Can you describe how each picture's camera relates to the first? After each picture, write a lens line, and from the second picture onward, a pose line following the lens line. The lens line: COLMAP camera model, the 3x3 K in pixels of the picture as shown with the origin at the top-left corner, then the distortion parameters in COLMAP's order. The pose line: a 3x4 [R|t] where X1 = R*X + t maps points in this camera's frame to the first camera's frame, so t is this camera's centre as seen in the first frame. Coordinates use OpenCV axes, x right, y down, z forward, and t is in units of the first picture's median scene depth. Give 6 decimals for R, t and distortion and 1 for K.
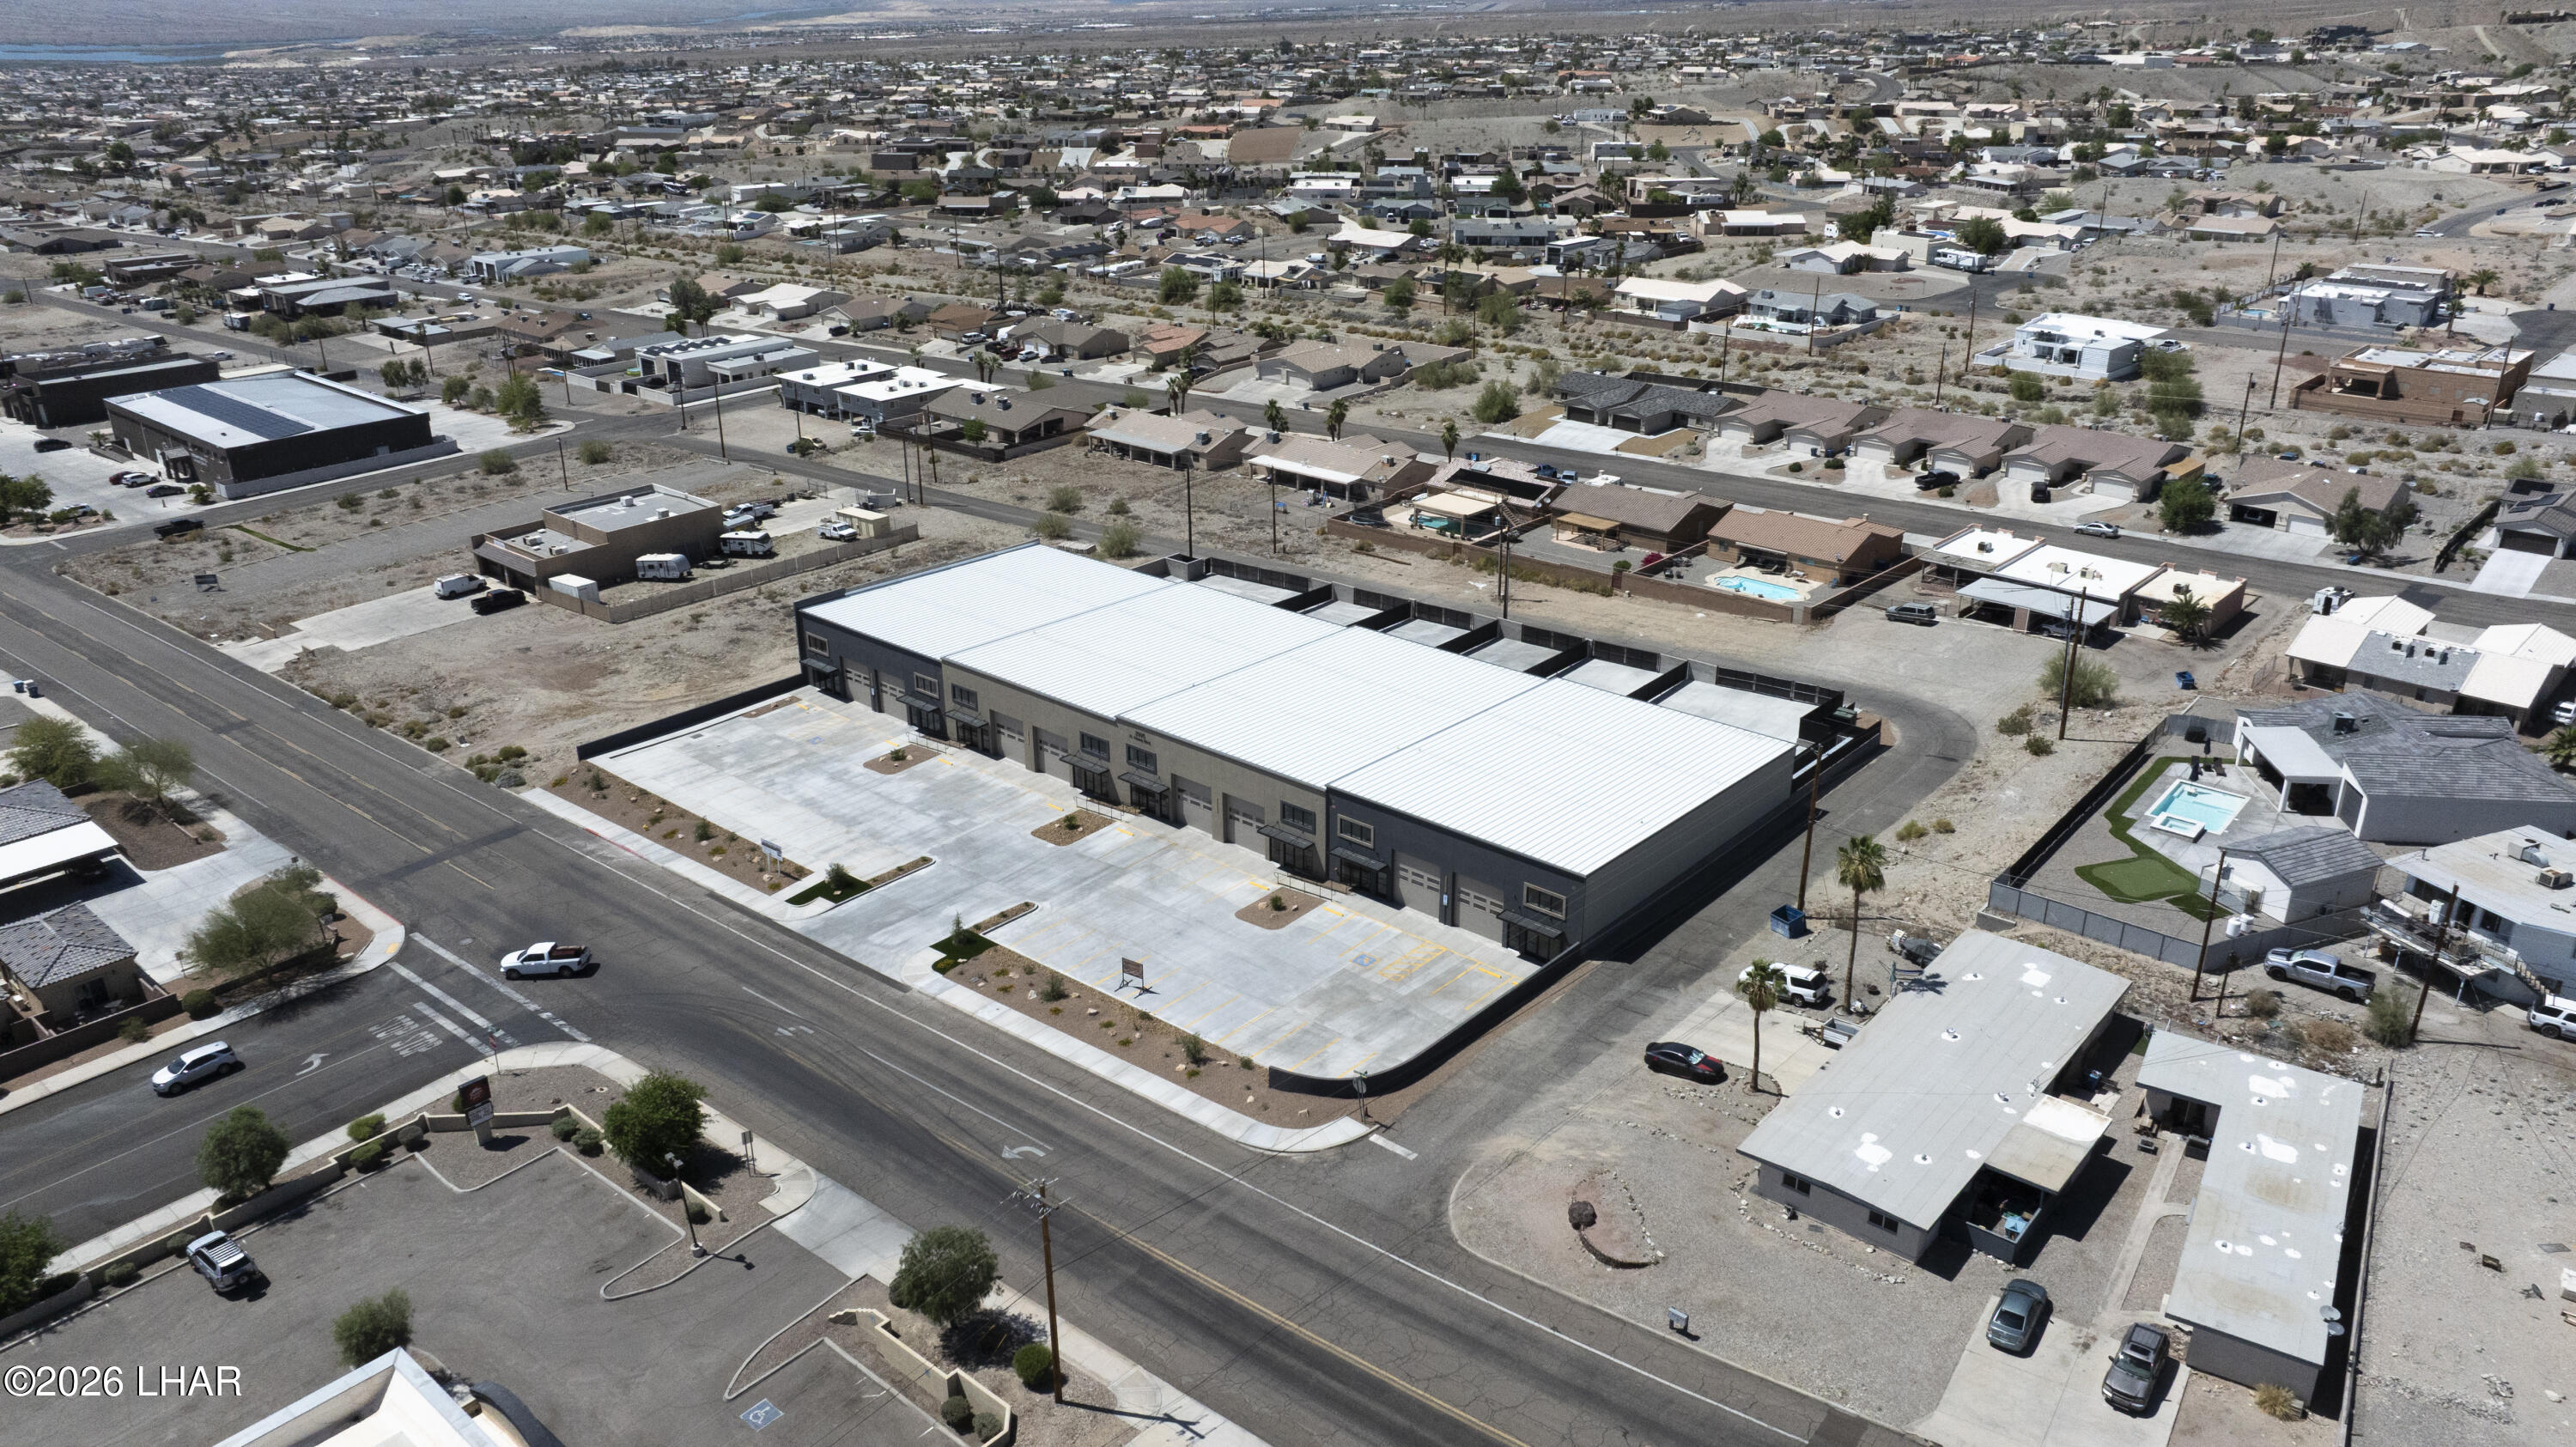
lens RADIAL K [[1808.7, 0, 1292.0], [0, 1808.7, 700.9], [0, 0, 1]] dist [-0.024371, 0.010580]
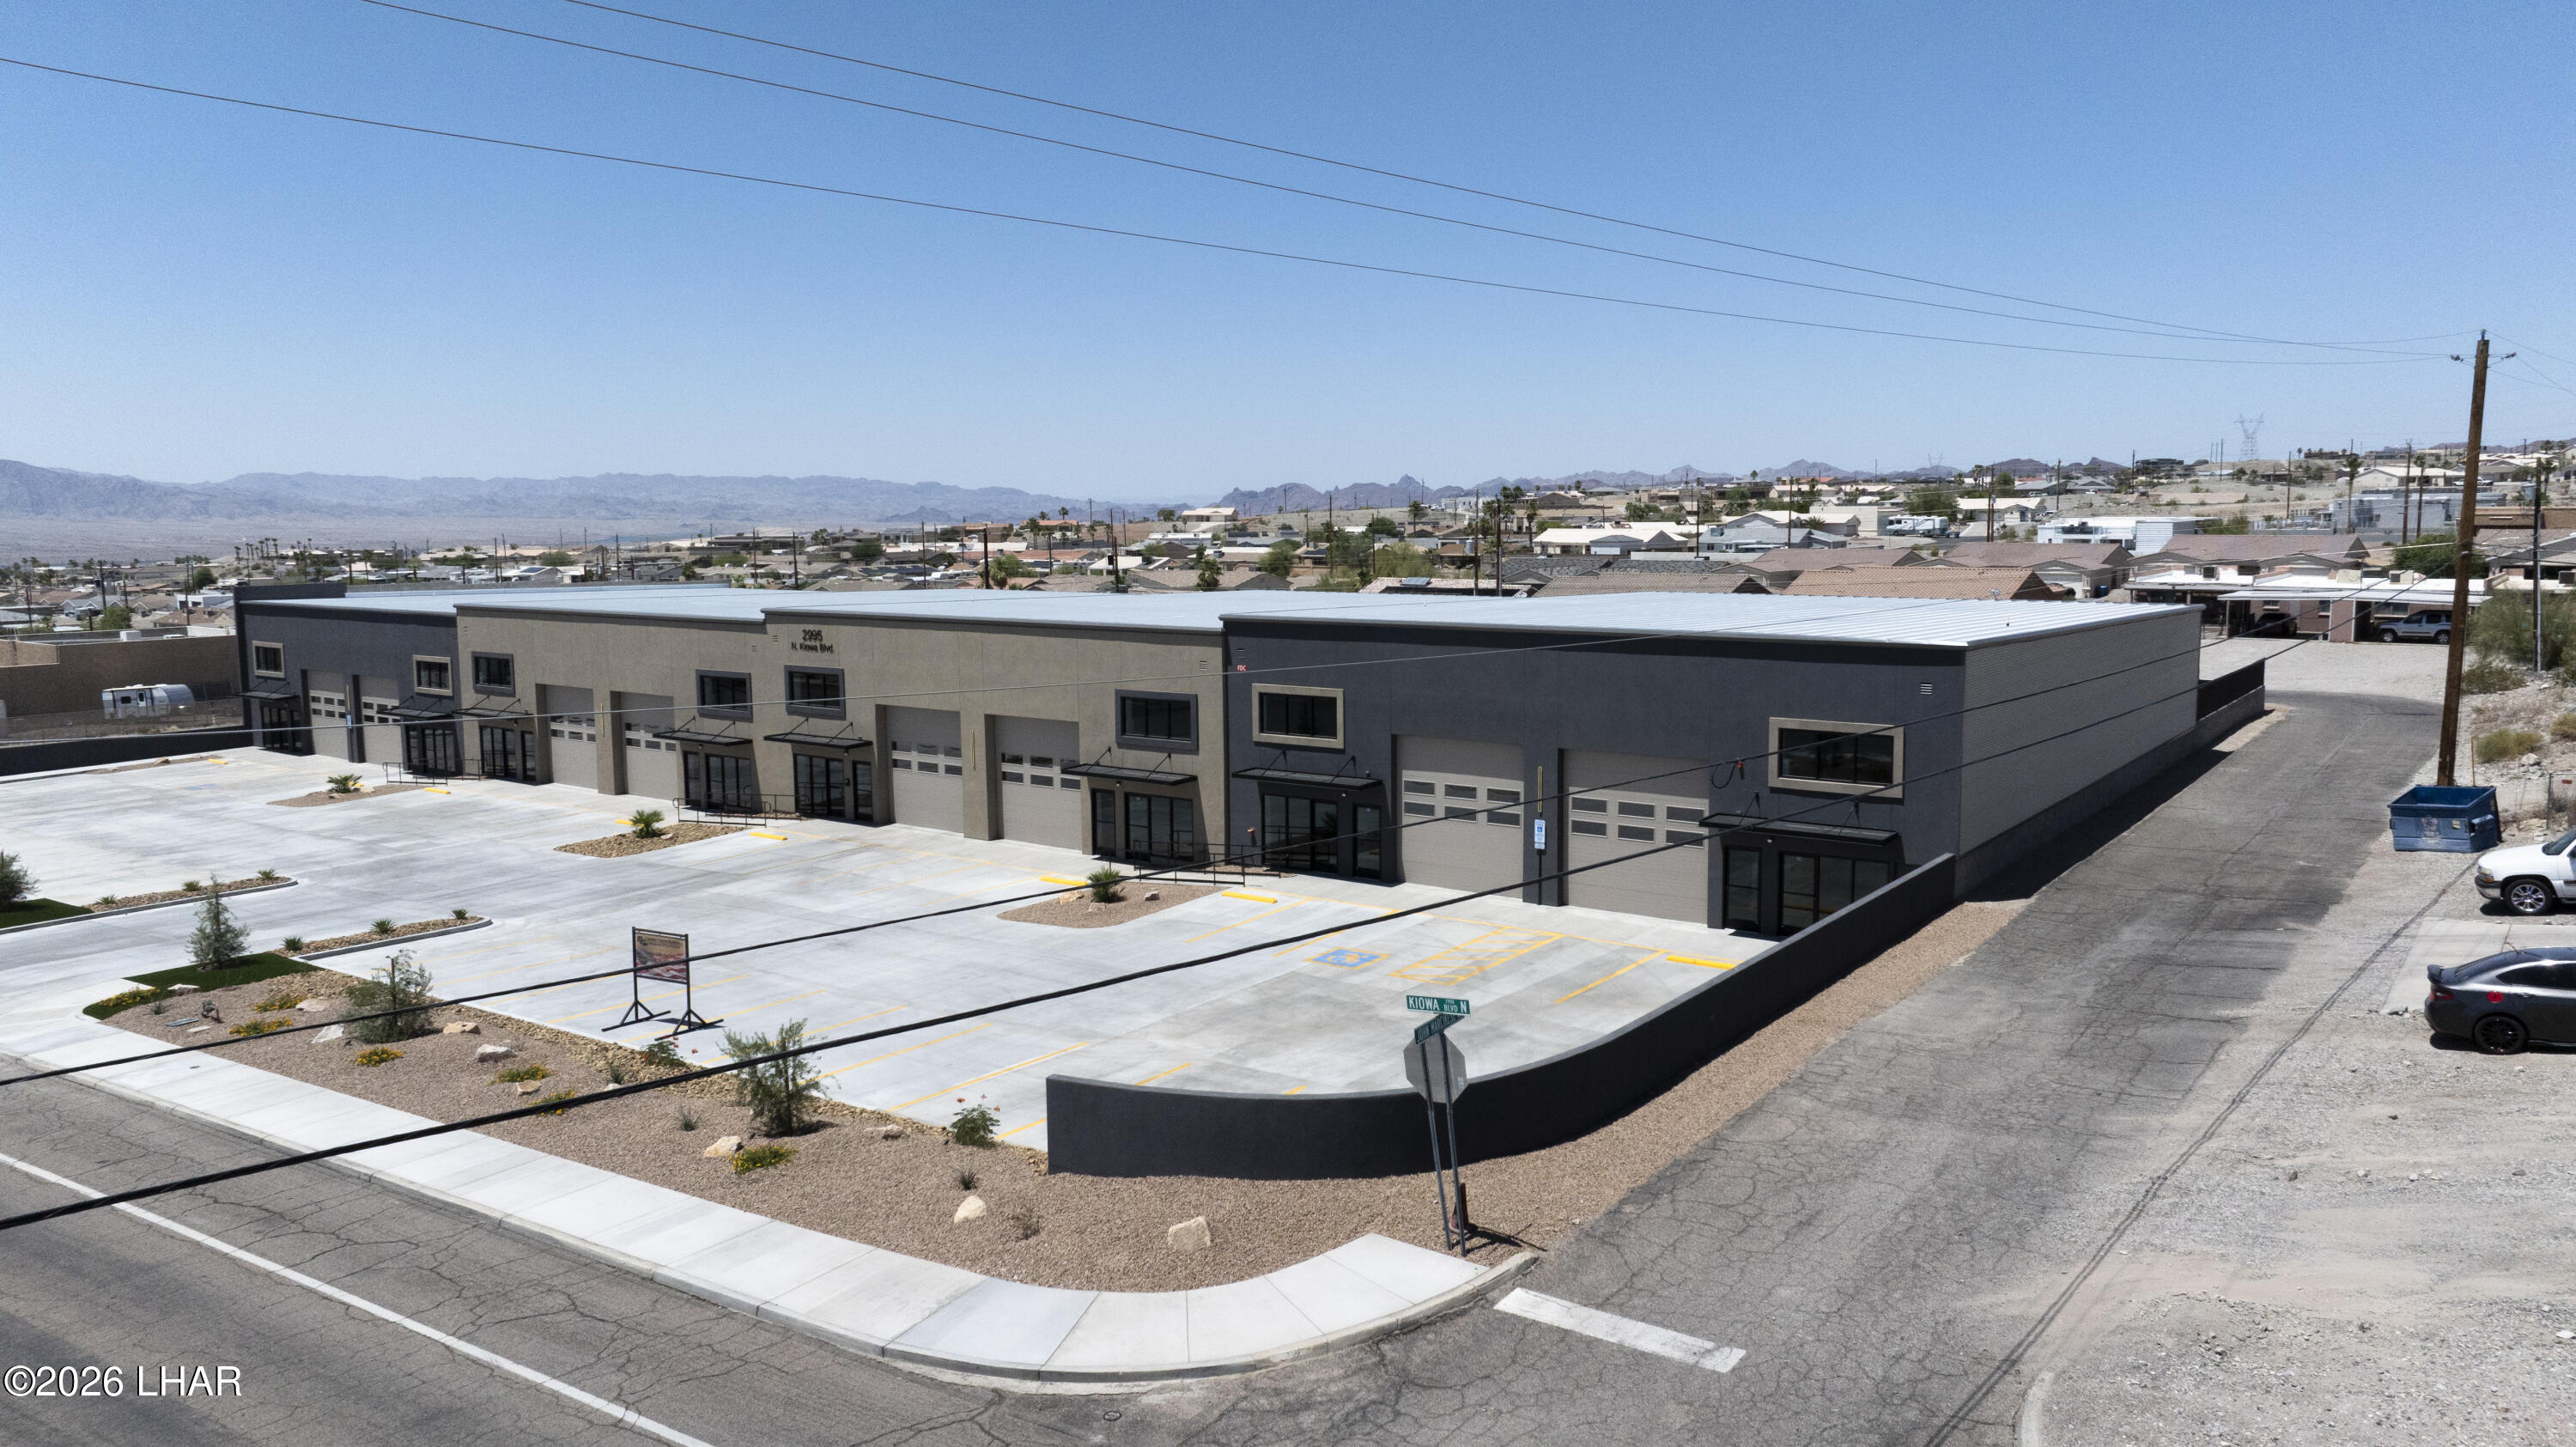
lens RADIAL K [[1808.7, 0, 1292.0], [0, 1808.7, 700.9], [0, 0, 1]] dist [-0.024371, 0.010580]
pose [[0.996778, -0.014854, 0.078828, 0.001352], [0.035754, 0.961959, -0.270843, 0.143960], [-0.071806, 0.272789, 0.959390, 0.483827]]
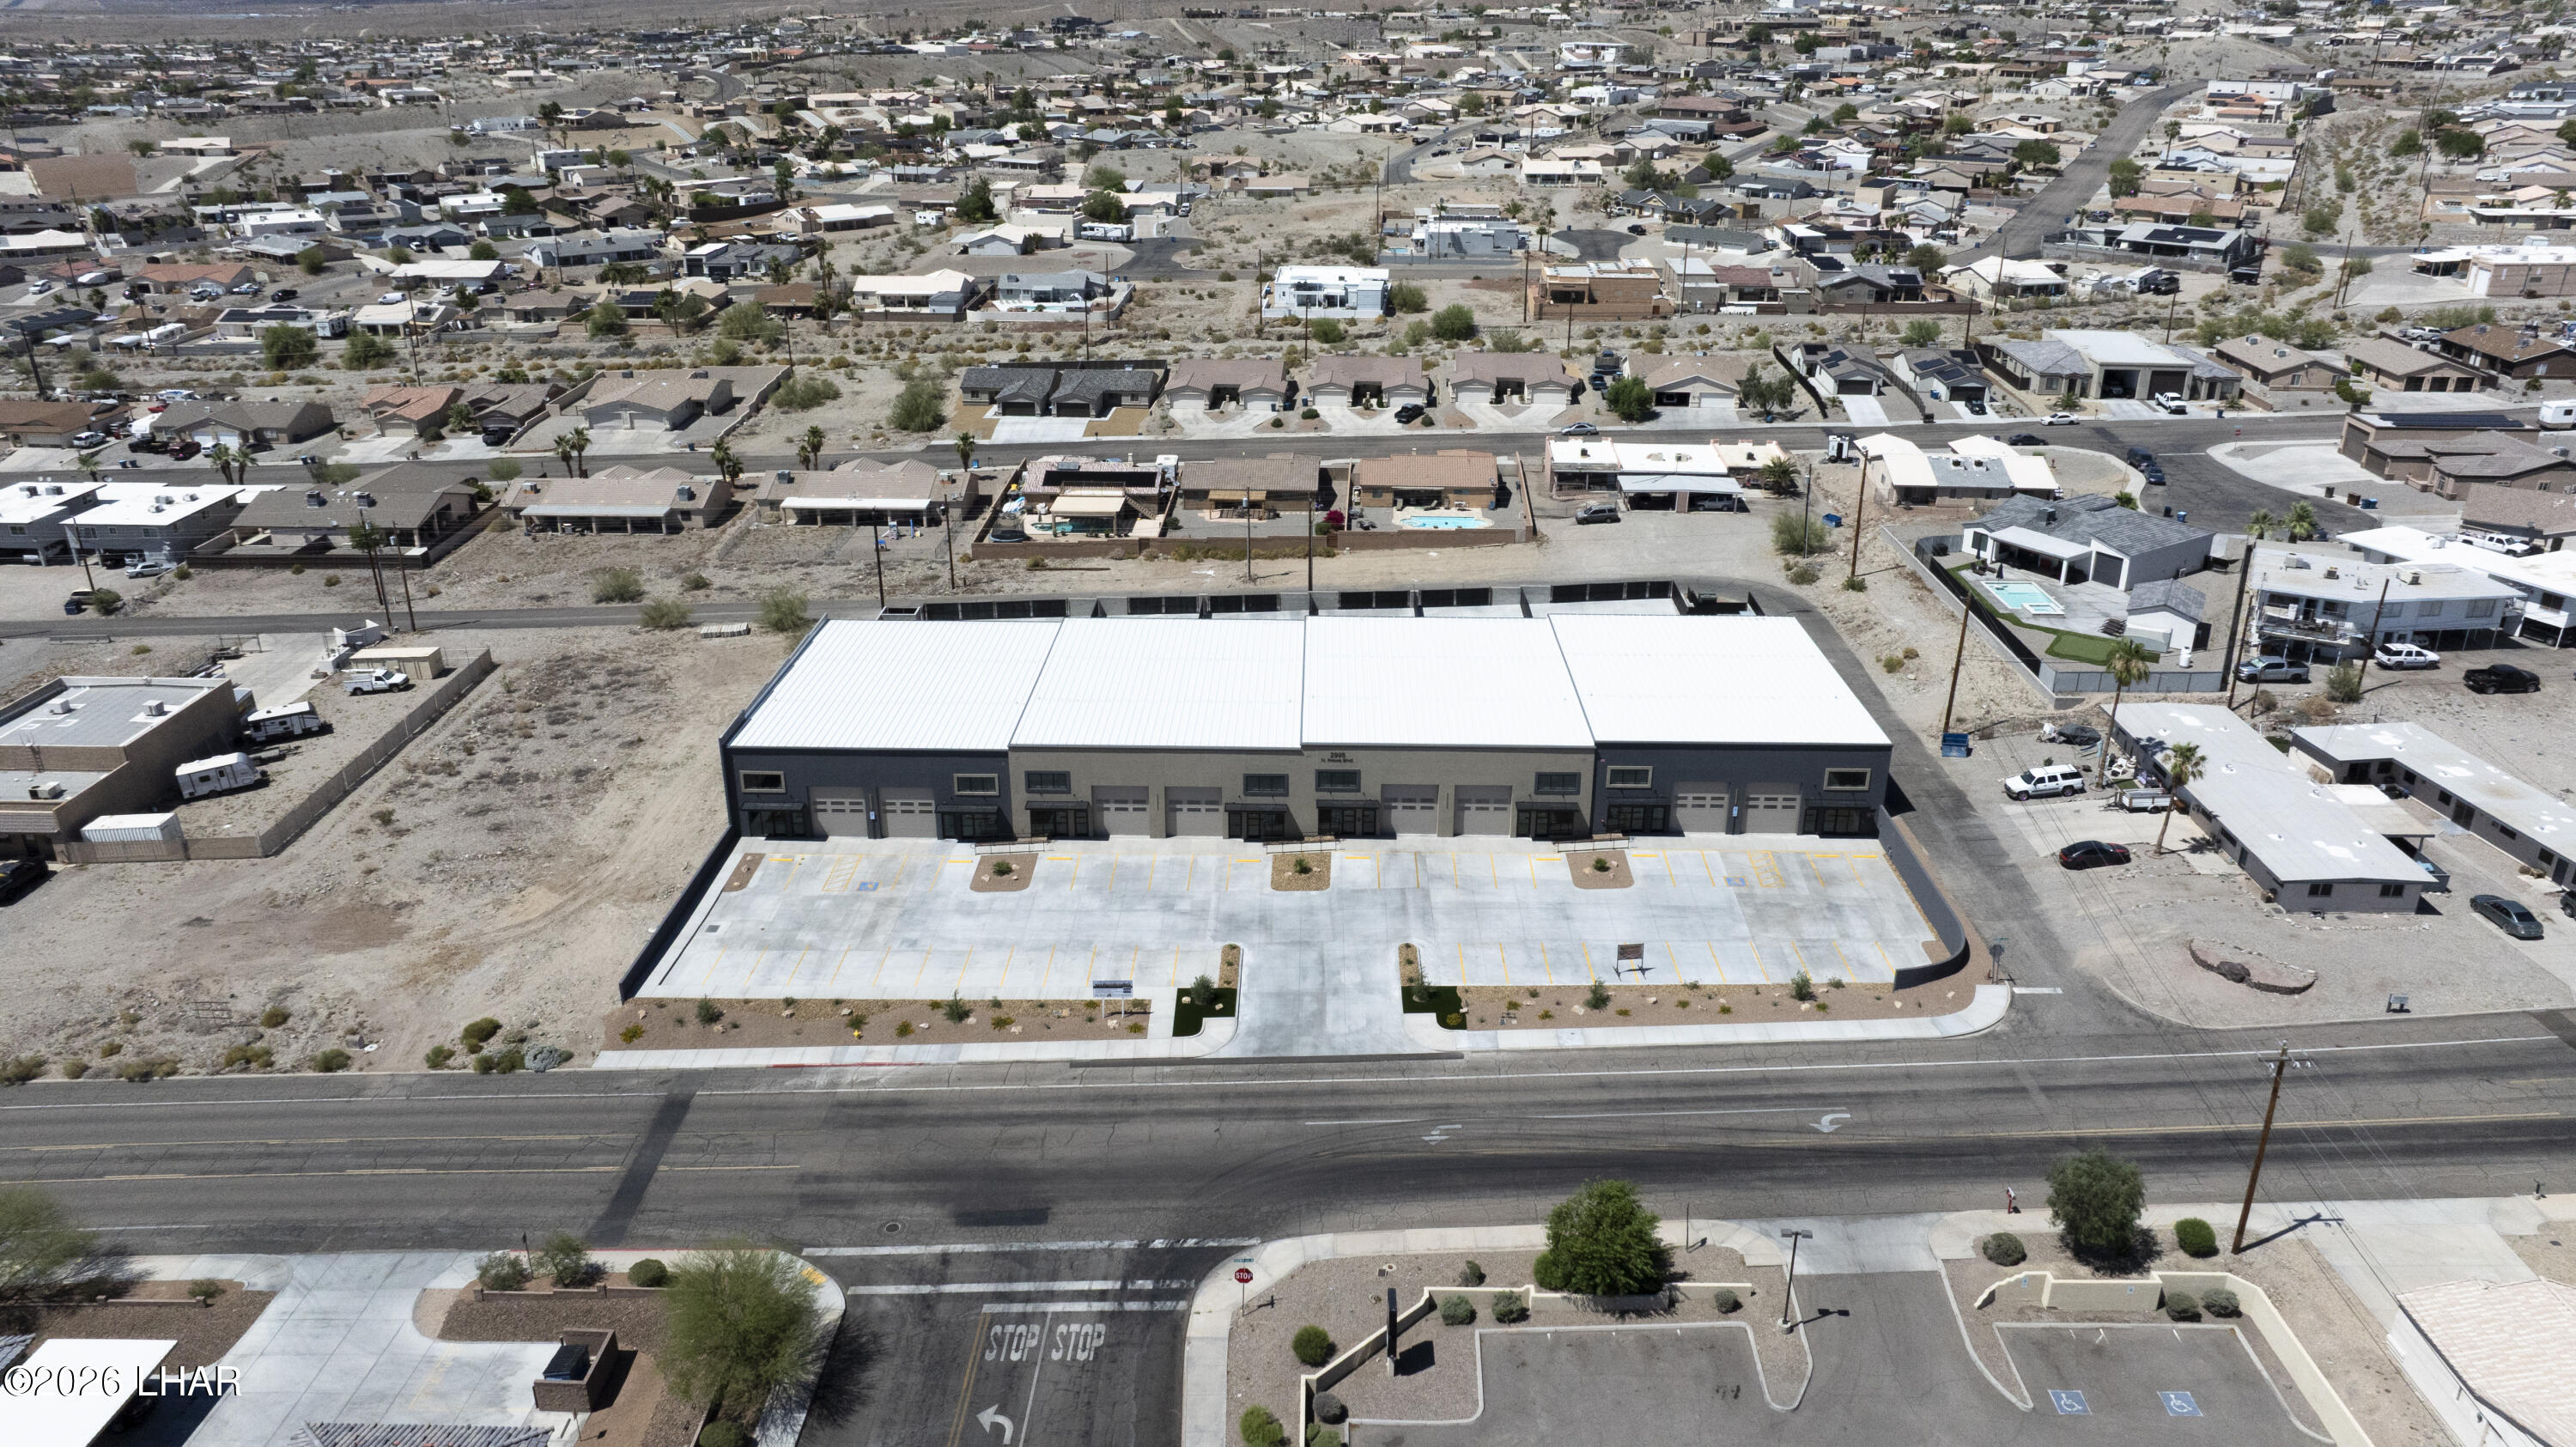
lens RADIAL K [[1808.7, 0, 1292.0], [0, 1808.7, 700.9], [0, 0, 1]] dist [-0.024371, 0.010580]
pose [[0.769235, -0.234539, 0.594364, -0.574092], [0.234557, 0.968906, 0.078768, -0.077427], [-0.594357, 0.078821, 0.800329, 0.226497]]
